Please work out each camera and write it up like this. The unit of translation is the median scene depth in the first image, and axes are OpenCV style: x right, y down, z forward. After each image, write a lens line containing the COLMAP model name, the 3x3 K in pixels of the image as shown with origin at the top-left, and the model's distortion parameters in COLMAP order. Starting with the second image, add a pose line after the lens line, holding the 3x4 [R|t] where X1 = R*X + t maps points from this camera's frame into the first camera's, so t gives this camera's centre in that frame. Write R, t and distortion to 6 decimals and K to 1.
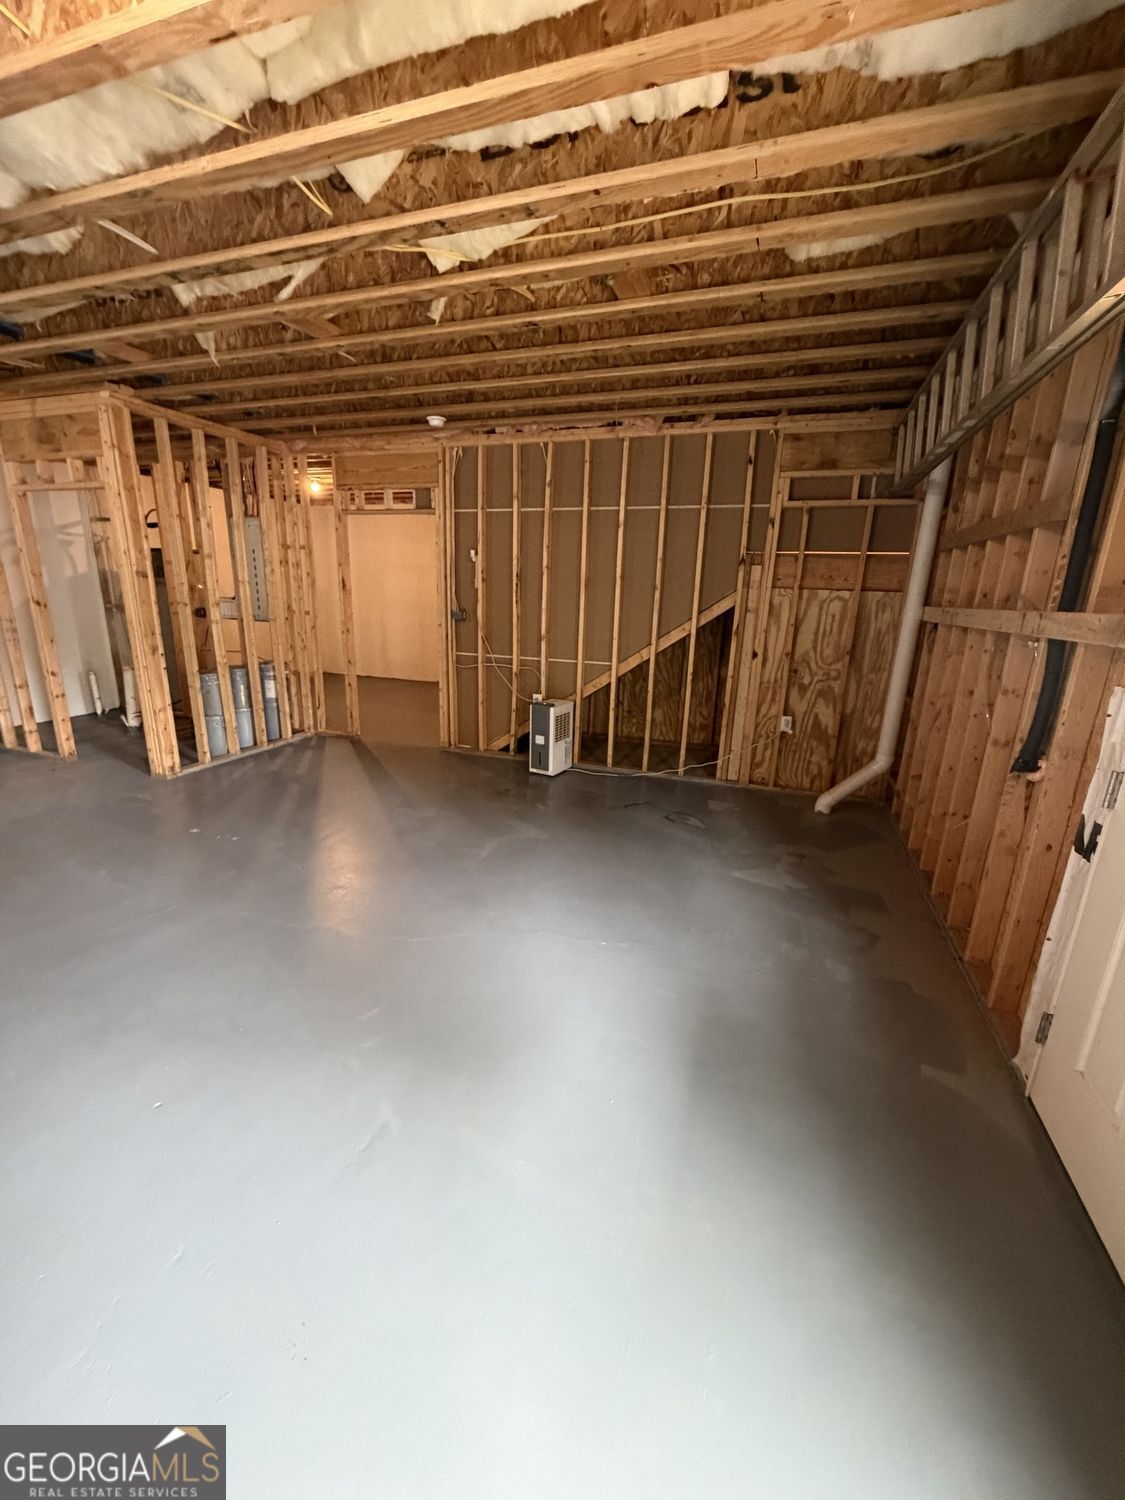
lens RADIAL K [[594.6, 0, 562.5], [0, 594.6, 750.0], [0, 0, 1]] dist [0.000323, -0.000005]
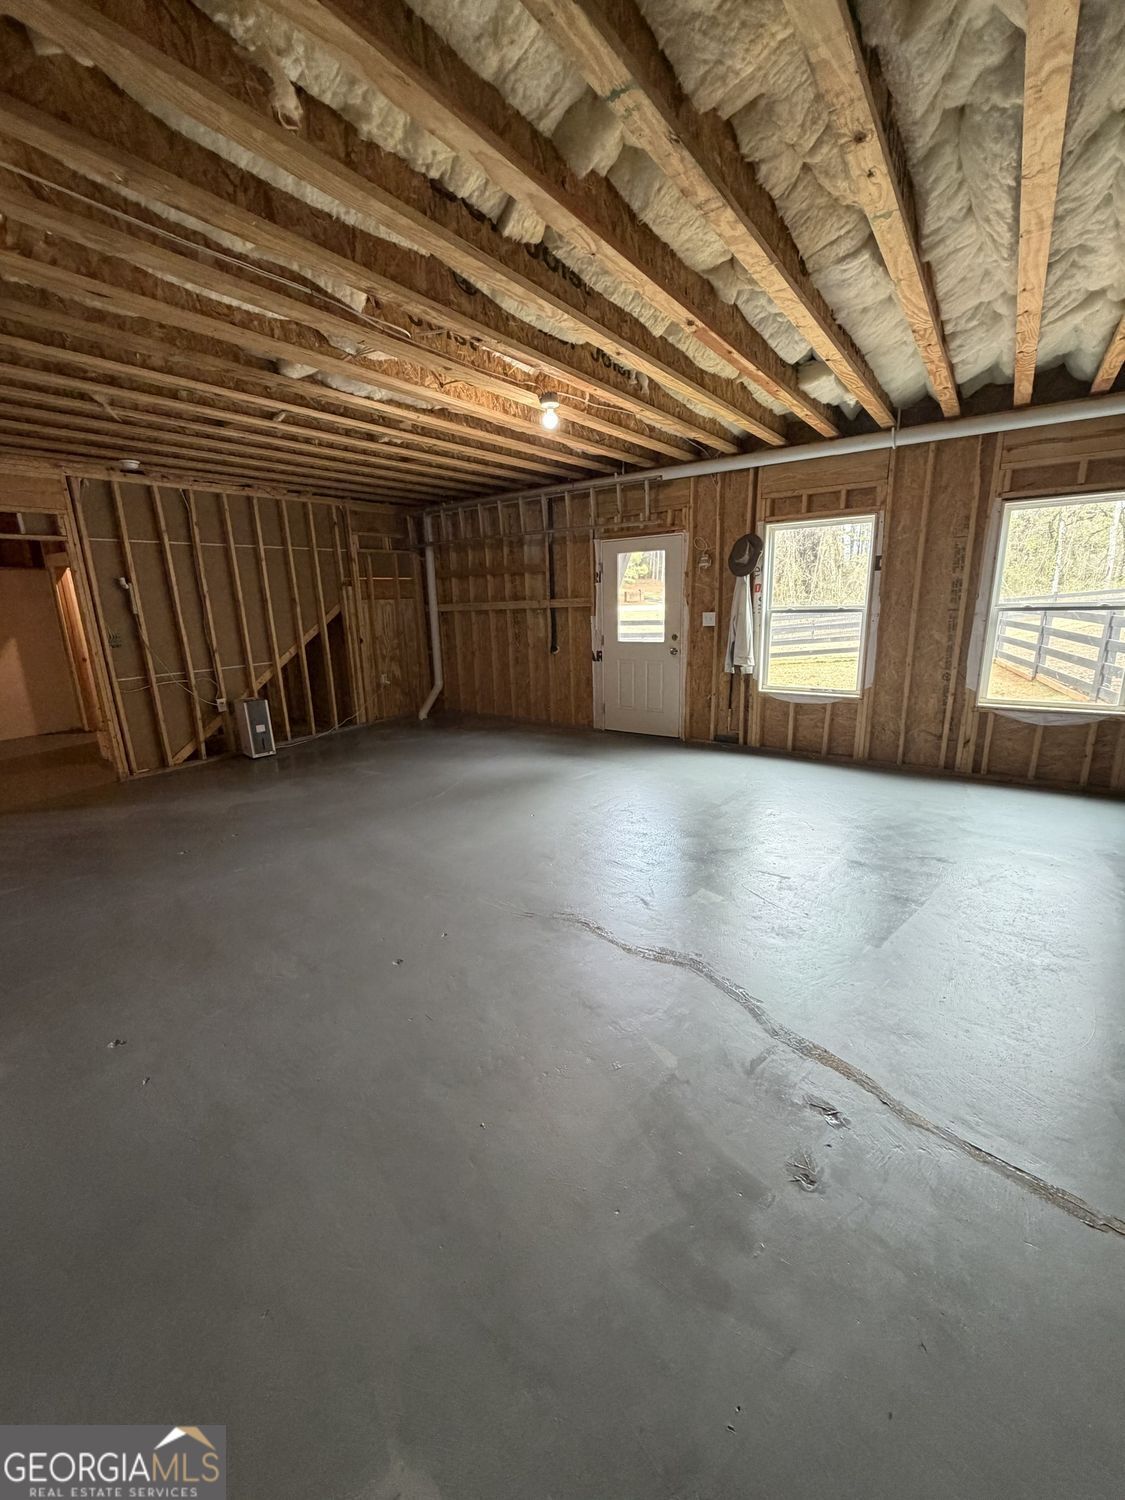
lens RADIAL K [[594.6, 0, 562.5], [0, 594.6, 750.0], [0, 0, 1]] dist [0.000323, -0.000005]
pose [[0.290500, -0.274552, 0.916641, -1.115209], [0.290015, 0.938157, 0.189085, -0.028608], [-0.911867, 0.210910, 0.352159, -0.011569]]
